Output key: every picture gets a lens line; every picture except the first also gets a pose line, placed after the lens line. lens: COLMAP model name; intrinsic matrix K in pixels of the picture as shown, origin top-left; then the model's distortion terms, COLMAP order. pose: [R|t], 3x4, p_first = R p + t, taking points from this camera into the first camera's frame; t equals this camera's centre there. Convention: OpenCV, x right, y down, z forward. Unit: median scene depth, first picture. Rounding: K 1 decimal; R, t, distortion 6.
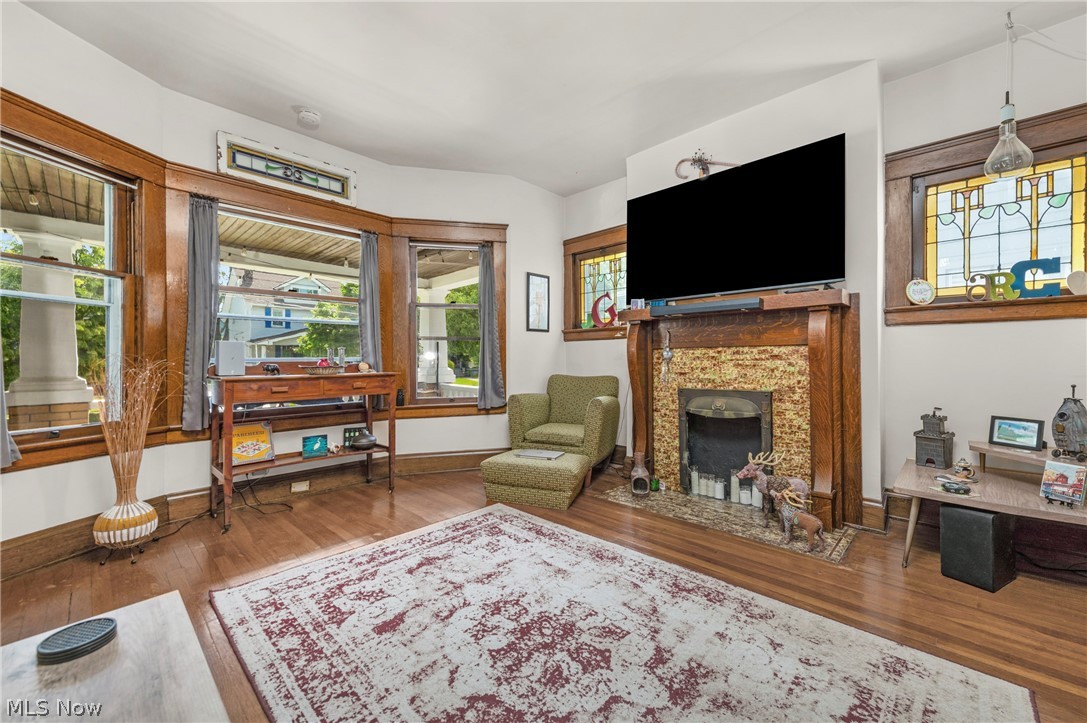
lens RADIAL K [[433.1, 0, 576.0], [0, 433.1, 361.6], [0, 0, 1]] dist [0.013238, -0.001511]
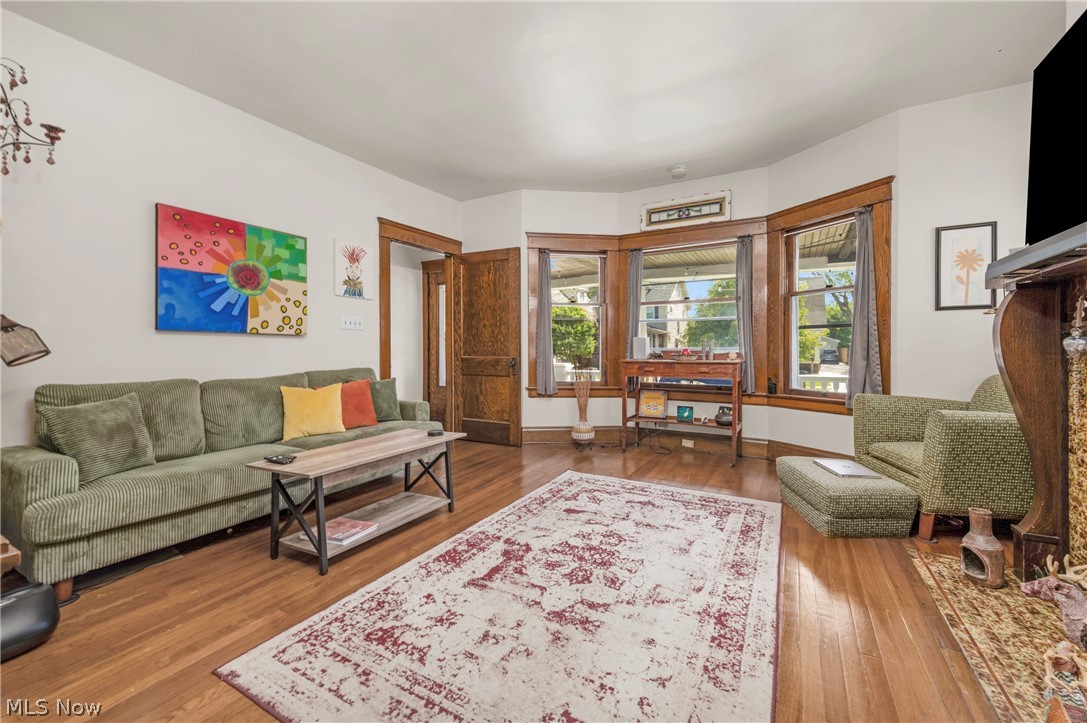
lens RADIAL K [[433.1, 0, 541.9], [0, 433.1, 355.4], [0, 0, 1]] dist [0.013238, -0.001511]
pose [[0.217630, 0.020066, -0.975825, 0.741623], [-0.006678, 0.999796, 0.019069, -0.010417], [0.976008, 0.002367, 0.217720, 0.344616]]
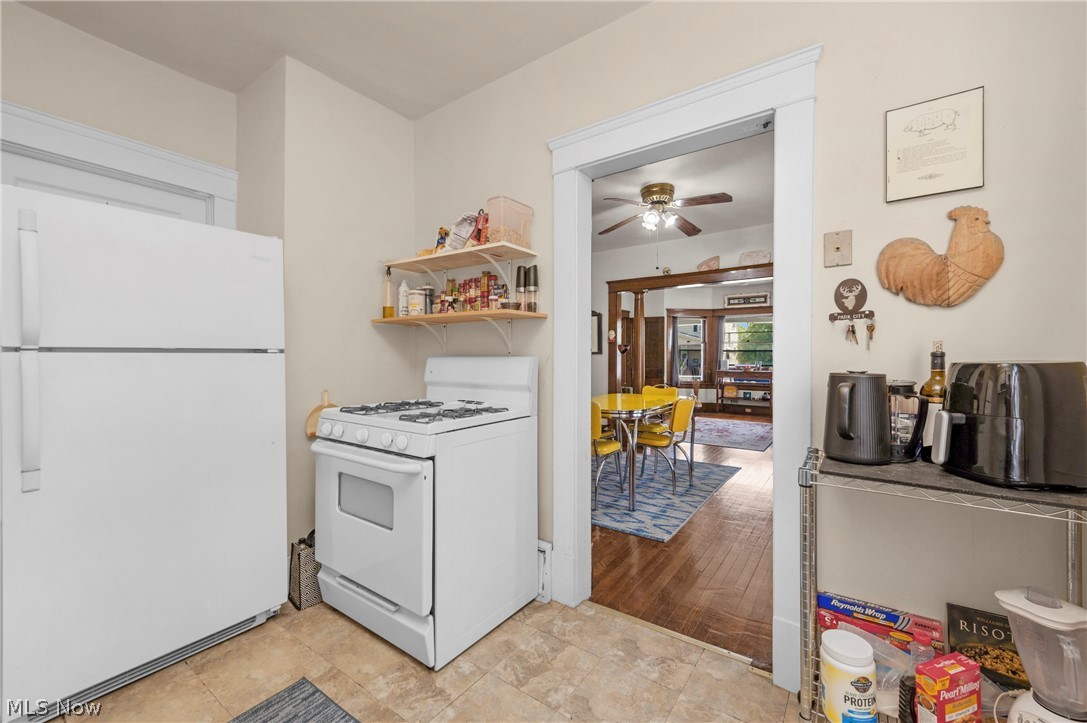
lens RADIAL K [[433.1, 0, 540.6], [0, 433.1, 363.3], [0, 0, 1]] dist [0.013238, -0.001511]
pose [[0.113613, 0.022859, -0.993262, 2.551117], [-0.011351, 0.999700, 0.021708, -0.086077], [0.993460, 0.008808, 0.113839, -0.825418]]
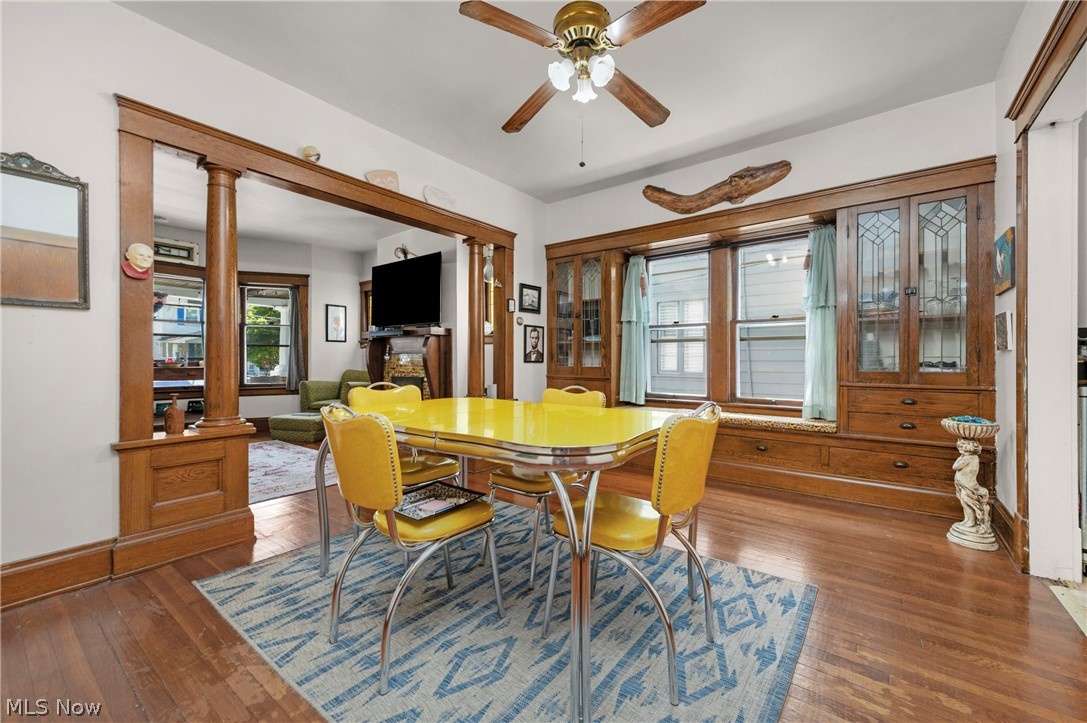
lens RADIAL K [[433.1, 0, 571.9], [0, 433.1, 362.2], [0, 0, 1]] dist [0.013238, -0.001511]
pose [[0.993982, 0.006628, 0.109345, 0.985587], [-0.006432, 0.999977, -0.002146, 0.002924], [-0.109357, 0.001429, 0.994002, -1.087800]]
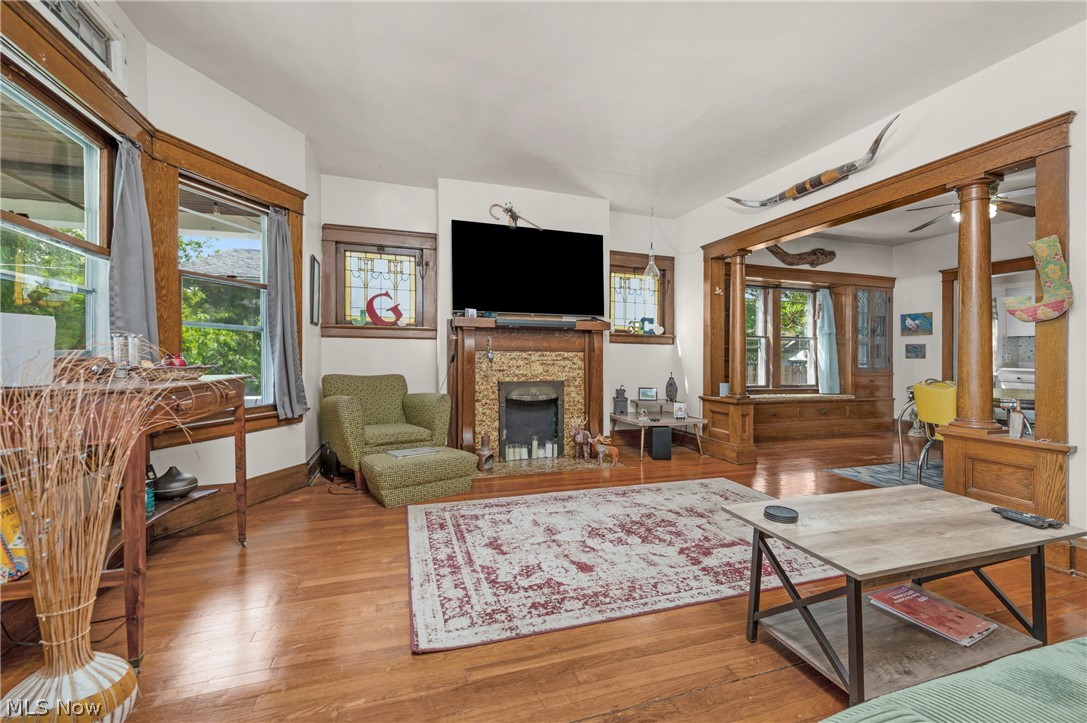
lens RADIAL K [[433.1, 0, 541.5], [0, 433.1, 357.5], [0, 0, 1]] dist [0.013238, -0.001511]
pose [[0.504212, 0.016503, 0.863422, -1.036680], [-0.007893, 0.999864, -0.014501, 0.009122], [-0.863544, 0.000497, 0.504274, 0.306417]]
